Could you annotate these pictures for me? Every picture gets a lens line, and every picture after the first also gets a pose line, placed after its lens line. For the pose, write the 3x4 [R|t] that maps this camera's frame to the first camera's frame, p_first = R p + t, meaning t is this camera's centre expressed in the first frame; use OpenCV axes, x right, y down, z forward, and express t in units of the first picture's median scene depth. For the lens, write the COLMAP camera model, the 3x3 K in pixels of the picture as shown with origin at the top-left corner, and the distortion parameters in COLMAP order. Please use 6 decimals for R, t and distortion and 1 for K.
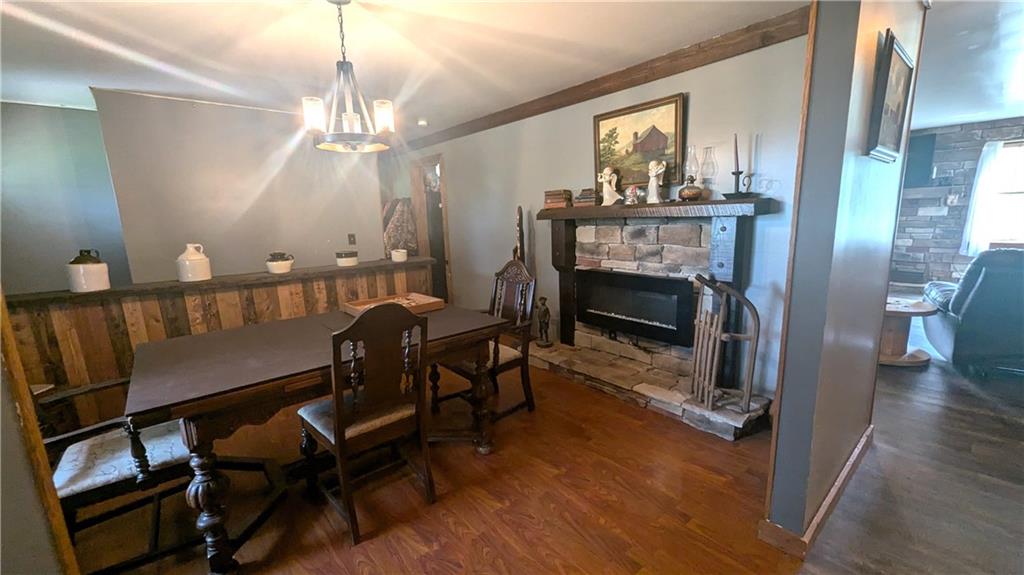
lens RADIAL K [[396.0, 0, 509.8], [0, 396.0, 288.6], [0, 0, 1]] dist [0.001725, 0.000175]
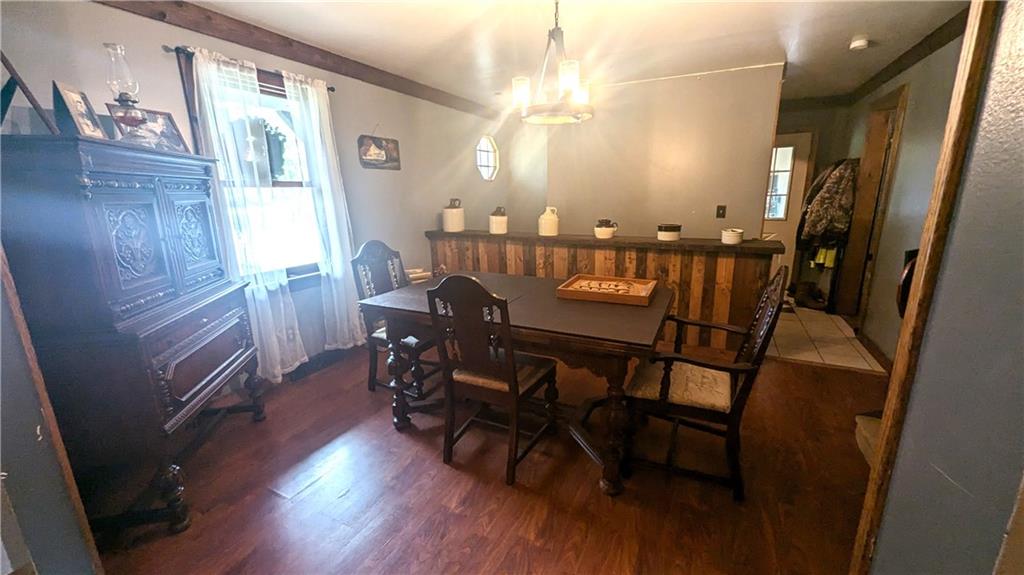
lens RADIAL K [[396.0, 0, 511.9], [0, 396.0, 287.9], [0, 0, 1]] dist [0.001725, 0.000175]
pose [[0.421627, 0.238190, -0.874926, 0.328365], [-0.165490, 0.968891, 0.184021, -0.070368], [0.891540, 0.067204, 0.447929, 0.309840]]
